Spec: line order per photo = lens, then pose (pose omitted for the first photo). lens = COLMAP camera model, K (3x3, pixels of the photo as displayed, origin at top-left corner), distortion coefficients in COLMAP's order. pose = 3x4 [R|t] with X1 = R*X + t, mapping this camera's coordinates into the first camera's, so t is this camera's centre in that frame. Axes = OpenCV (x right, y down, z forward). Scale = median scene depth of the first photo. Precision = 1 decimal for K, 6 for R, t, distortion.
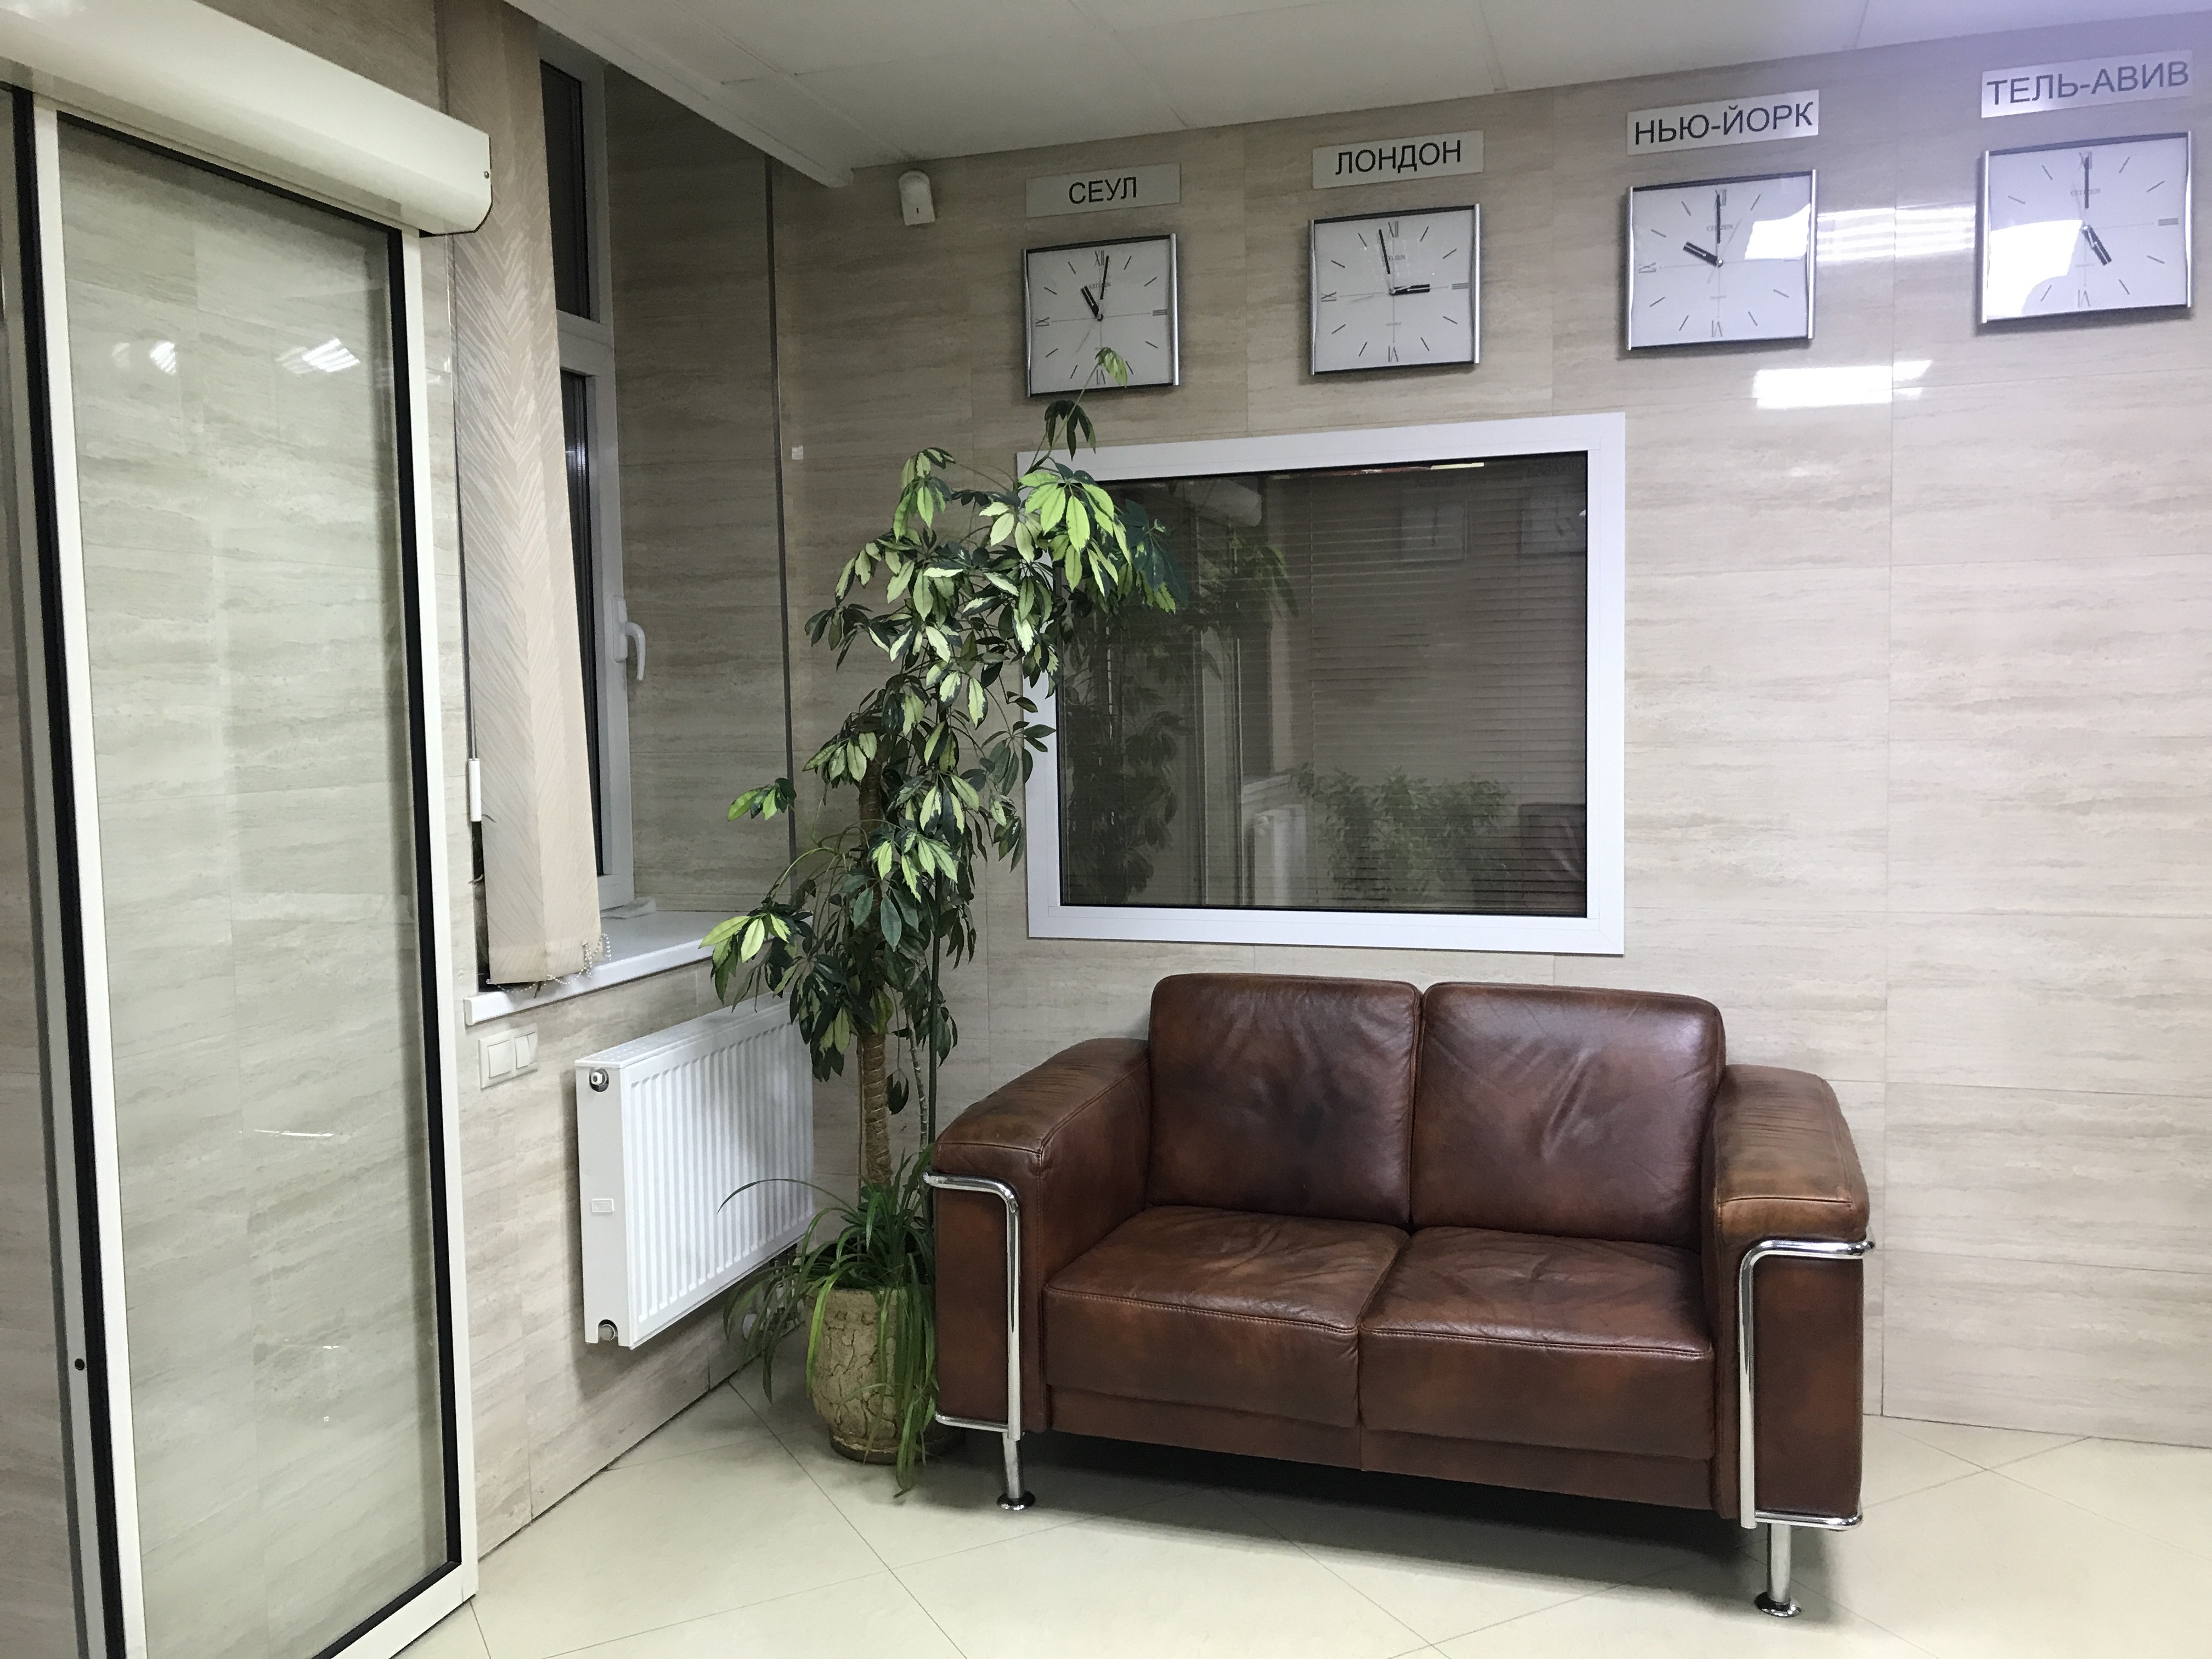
lens RADIAL K [[1795.0, 0, 1082.1], [0, 1795.0, 813.2], [0, 0, 1]] dist [0.051654, -0.071750]
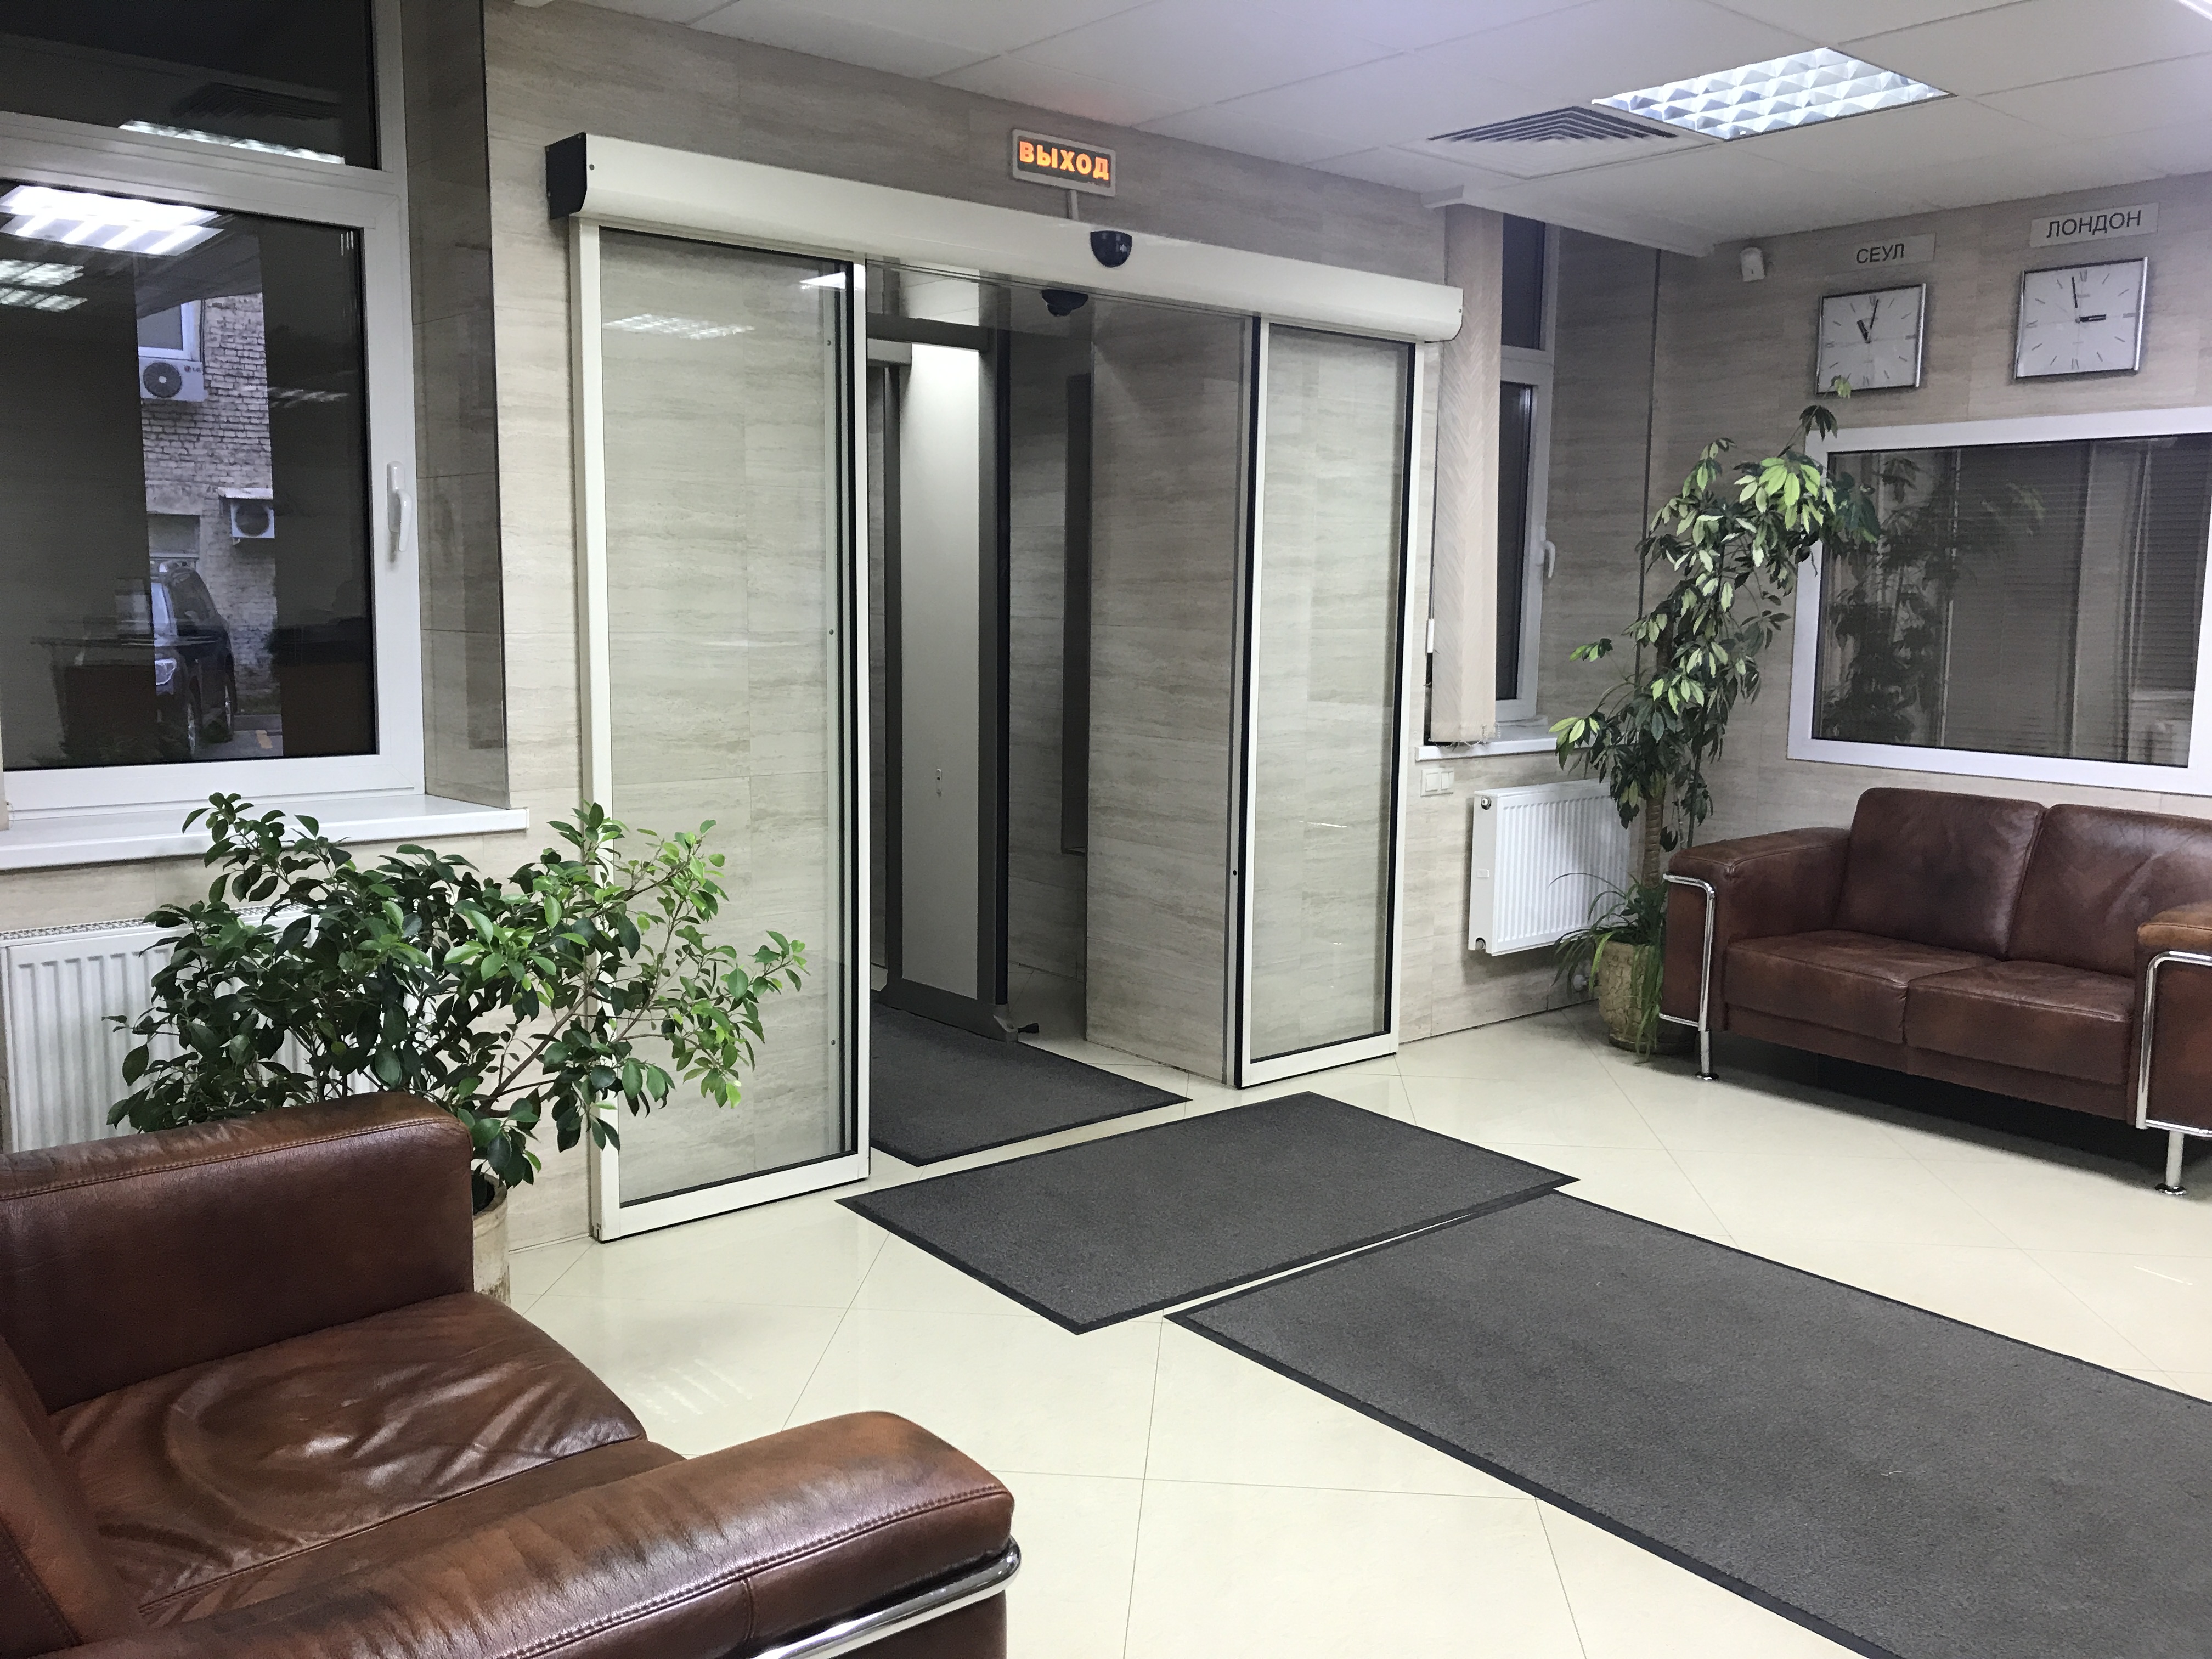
lens RADIAL K [[1795.0, 0, 1082.1], [0, 1795.0, 813.2], [0, 0, 1]] dist [0.051654, -0.071750]
pose [[0.844414, 0.098453, -0.526566, 0.327823], [-0.066397, 0.994622, 0.079490, 0.041981], [0.531560, -0.032161, 0.846410, -0.709380]]
